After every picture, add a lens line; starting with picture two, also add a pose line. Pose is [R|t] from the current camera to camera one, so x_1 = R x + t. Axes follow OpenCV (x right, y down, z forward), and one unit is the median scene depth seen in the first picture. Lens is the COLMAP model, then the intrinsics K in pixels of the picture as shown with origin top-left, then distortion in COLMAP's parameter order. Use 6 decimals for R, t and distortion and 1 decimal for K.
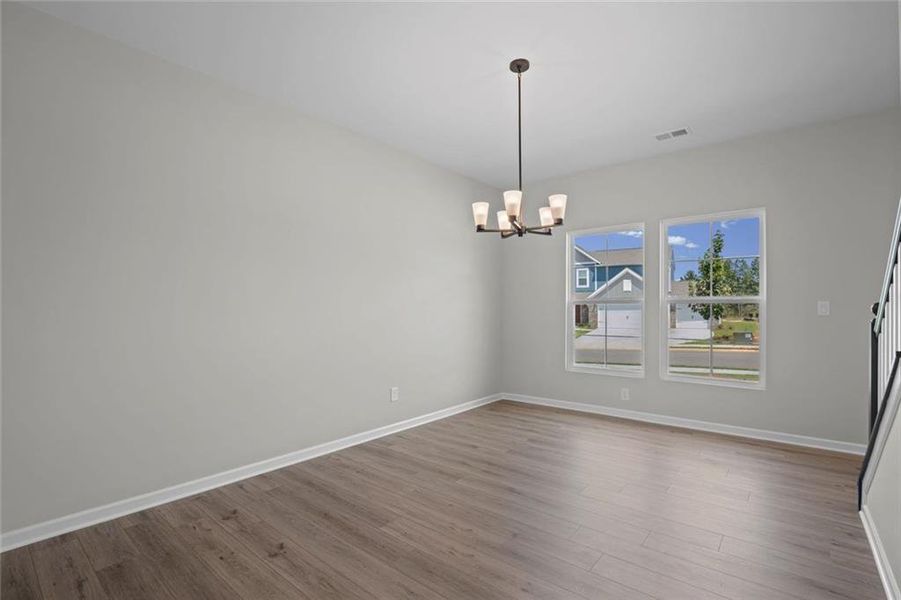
lens RADIAL K [[416.3, 0, 447.7], [0, 416.3, 310.6], [0, 0, 1]] dist [-0.013653, -0.000291]
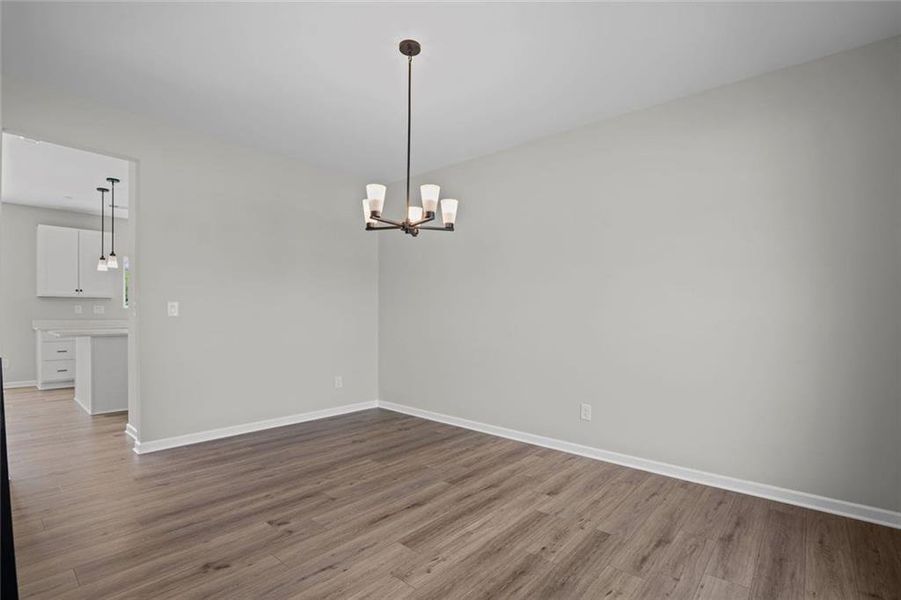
lens RADIAL K [[415.2, 0, 450.5], [0, 415.2, 300.0], [0, 0, 1]] dist [-0.000053, -0.000140]
pose [[-0.010298, -0.017659, -0.999791, 0.937611], [-0.003708, 0.999838, -0.017622, -0.023085], [0.999940, 0.003526, -0.010362, 0.900800]]
